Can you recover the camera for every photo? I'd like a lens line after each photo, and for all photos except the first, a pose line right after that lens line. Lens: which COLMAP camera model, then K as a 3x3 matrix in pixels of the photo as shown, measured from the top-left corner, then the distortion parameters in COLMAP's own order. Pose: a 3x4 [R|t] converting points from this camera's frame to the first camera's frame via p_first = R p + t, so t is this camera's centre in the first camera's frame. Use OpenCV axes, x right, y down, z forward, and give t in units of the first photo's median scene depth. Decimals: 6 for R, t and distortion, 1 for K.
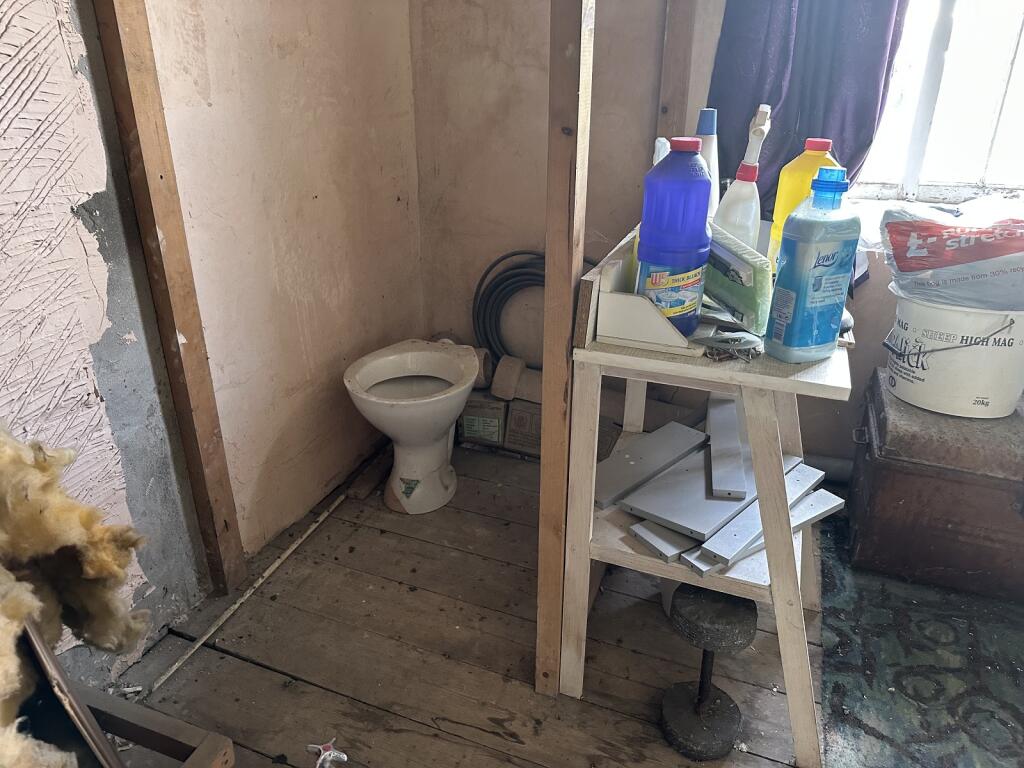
lens RADIAL K [[726.2, 0, 512.3], [0, 726.2, 380.8], [0, 0, 1]] dist [0.032054, -0.041810]
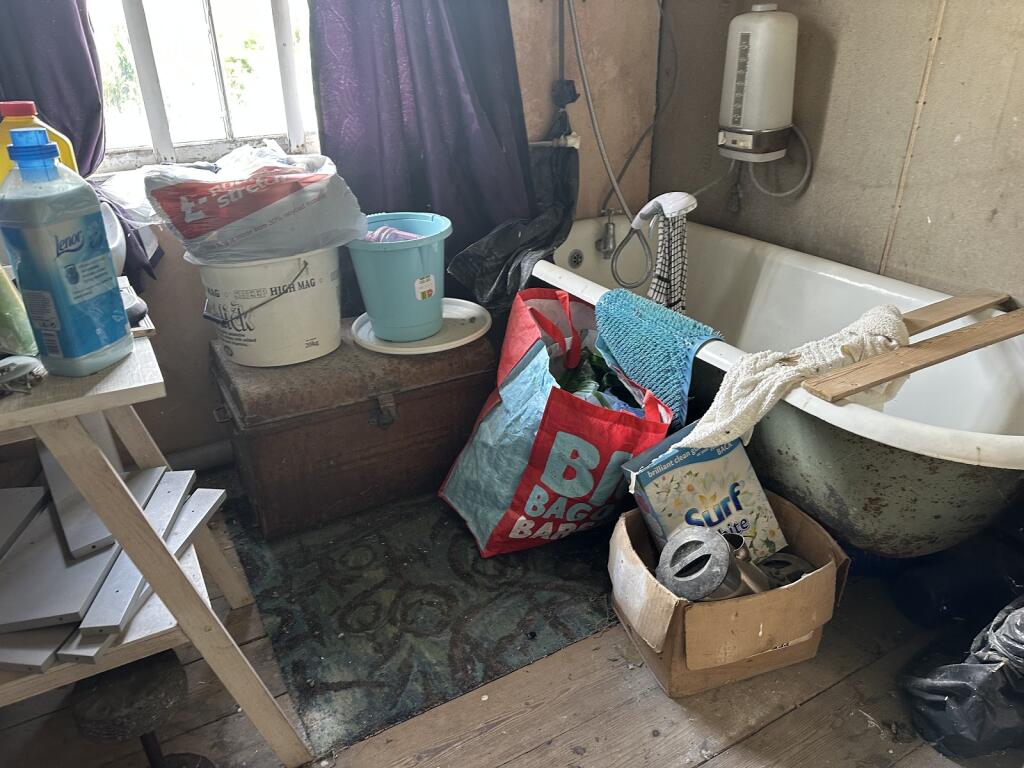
lens RADIAL K [[721.6, 0, 512.0], [0, 721.6, 384.0], [0, 0, 1]] dist [0.066265, -0.105759]
pose [[0.630657, -0.346882, 0.694222, 0.088753], [0.325204, 0.930341, 0.169435, 0.000763], [-0.704637, 0.118908, 0.699534, 0.080576]]
